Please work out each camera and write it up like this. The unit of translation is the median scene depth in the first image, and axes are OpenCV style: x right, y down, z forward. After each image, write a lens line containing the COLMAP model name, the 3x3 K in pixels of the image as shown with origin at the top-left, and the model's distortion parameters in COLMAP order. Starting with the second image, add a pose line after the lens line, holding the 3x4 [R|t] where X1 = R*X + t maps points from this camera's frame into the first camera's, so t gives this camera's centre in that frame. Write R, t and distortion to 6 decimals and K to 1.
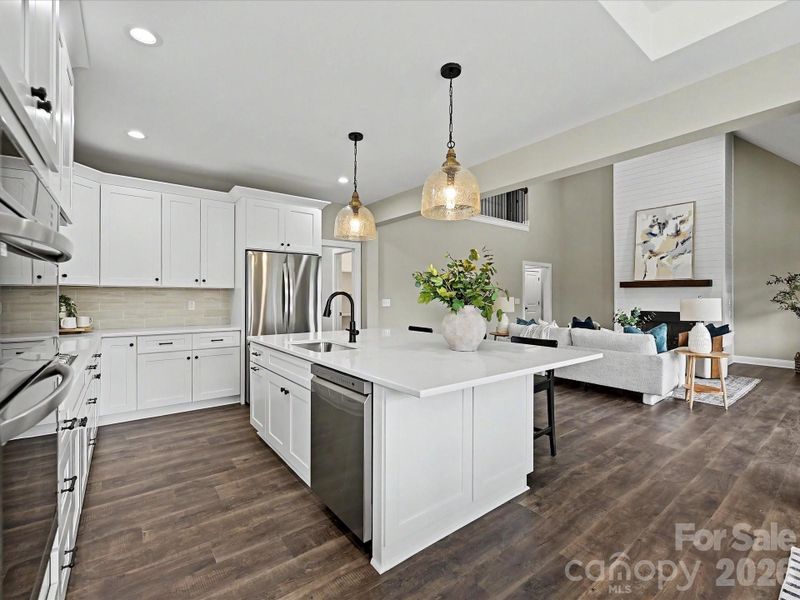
lens RADIAL K [[362.5, 0, 398.5], [0, 362.5, 298.2], [0, 0, 1]] dist [-0.000098, 0.000443]
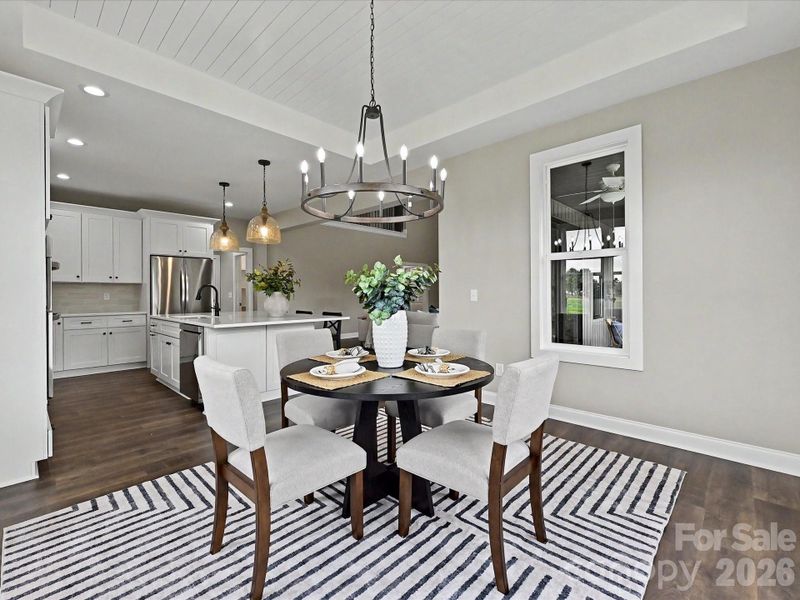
lens RADIAL K [[362.5, 0, 398.4], [0, 362.5, 299.6], [0, 0, 1]] dist [-0.000098, 0.000443]
pose [[0.988381, -0.003816, 0.151949, 0.277281], [0.003143, 0.999984, 0.004666, 0.028189], [-0.151965, -0.004134, 0.988377, -0.466304]]
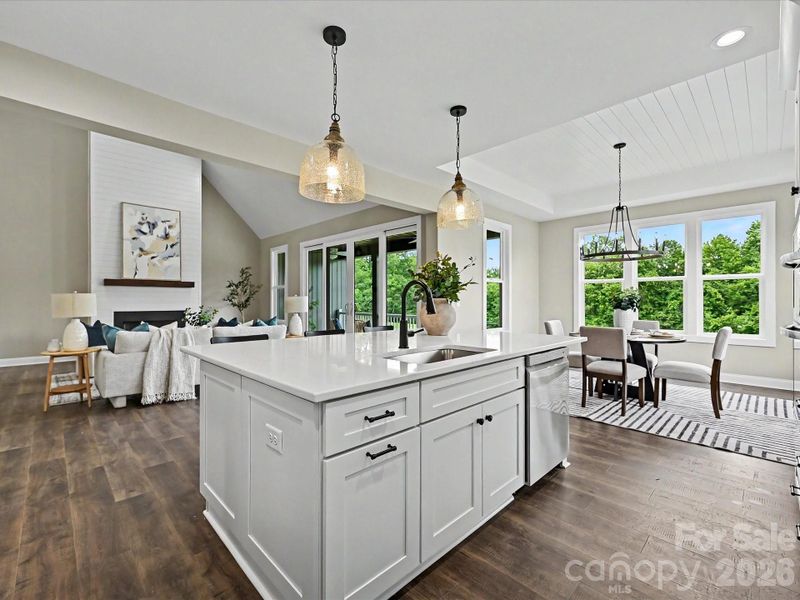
lens RADIAL K [[362.5, 0, 396.6], [0, 362.5, 299.0], [0, 0, 1]] dist [-0.000098, 0.000443]
pose [[-0.123077, 0.001954, 0.992395, -0.491166], [0.006672, 0.999977, -0.001142, 0.012777], [-0.992375, 0.006481, -0.123087, 0.624549]]
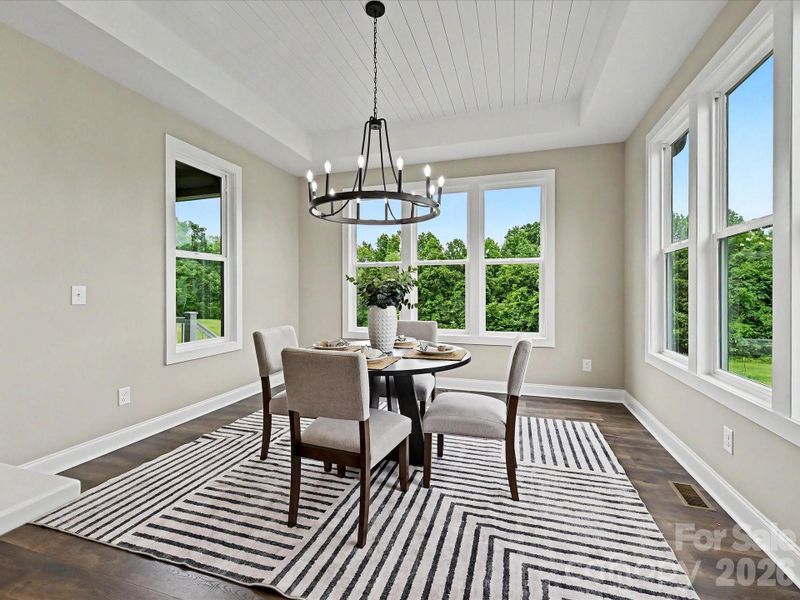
lens RADIAL K [[362.5, 0, 401.0], [0, 362.5, 295.0], [0, 0, 1]] dist [-0.000098, 0.000443]
pose [[-0.581421, -0.010625, 0.813533, -0.100239], [0.004875, 0.999851, 0.016543, 0.016825], [-0.813588, 0.013584, -0.581283, 0.233362]]
